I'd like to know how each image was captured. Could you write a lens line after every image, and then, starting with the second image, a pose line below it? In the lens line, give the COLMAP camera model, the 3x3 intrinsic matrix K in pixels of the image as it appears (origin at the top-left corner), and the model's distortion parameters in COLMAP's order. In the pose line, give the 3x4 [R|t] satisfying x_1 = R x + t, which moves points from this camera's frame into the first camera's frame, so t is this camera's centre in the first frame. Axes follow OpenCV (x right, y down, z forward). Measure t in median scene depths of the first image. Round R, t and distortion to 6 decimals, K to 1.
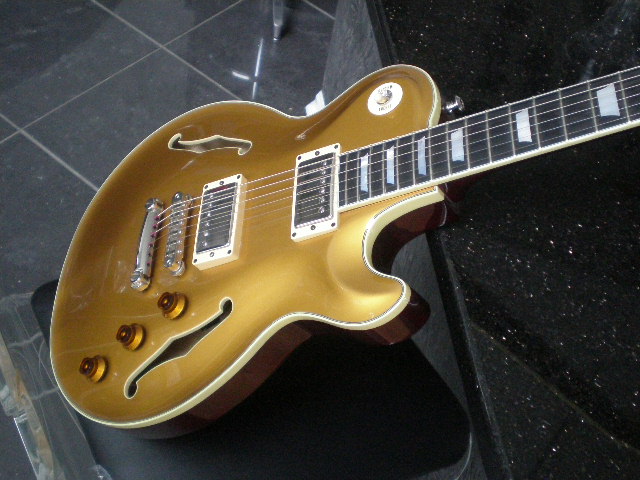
lens RADIAL K [[851.0, 0, 320.0], [0, 851.0, 240.0], [0, 0, 1]] dist [-0.004218, -0.055120]
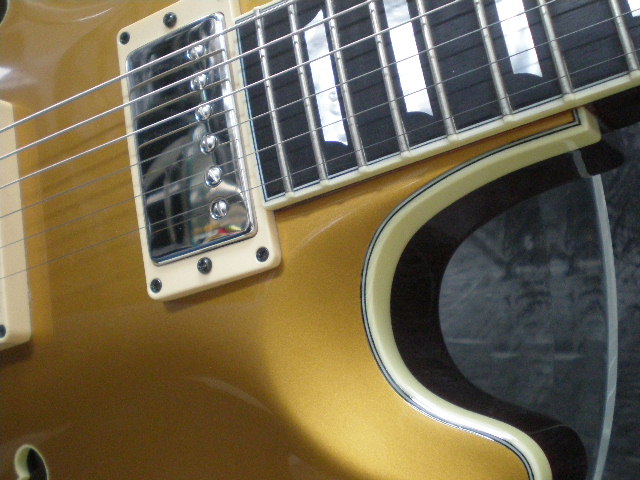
lens RADIAL K [[851.0, 0, 320.0], [0, 851.0, 240.0], [0, 0, 1]] dist [-0.004218, -0.055120]
pose [[0.978039, -0.203033, 0.047088, 0.023298], [0.178715, 0.933203, 0.311759, -0.123651], [-0.107240, -0.296498, 0.948994, 0.684747]]
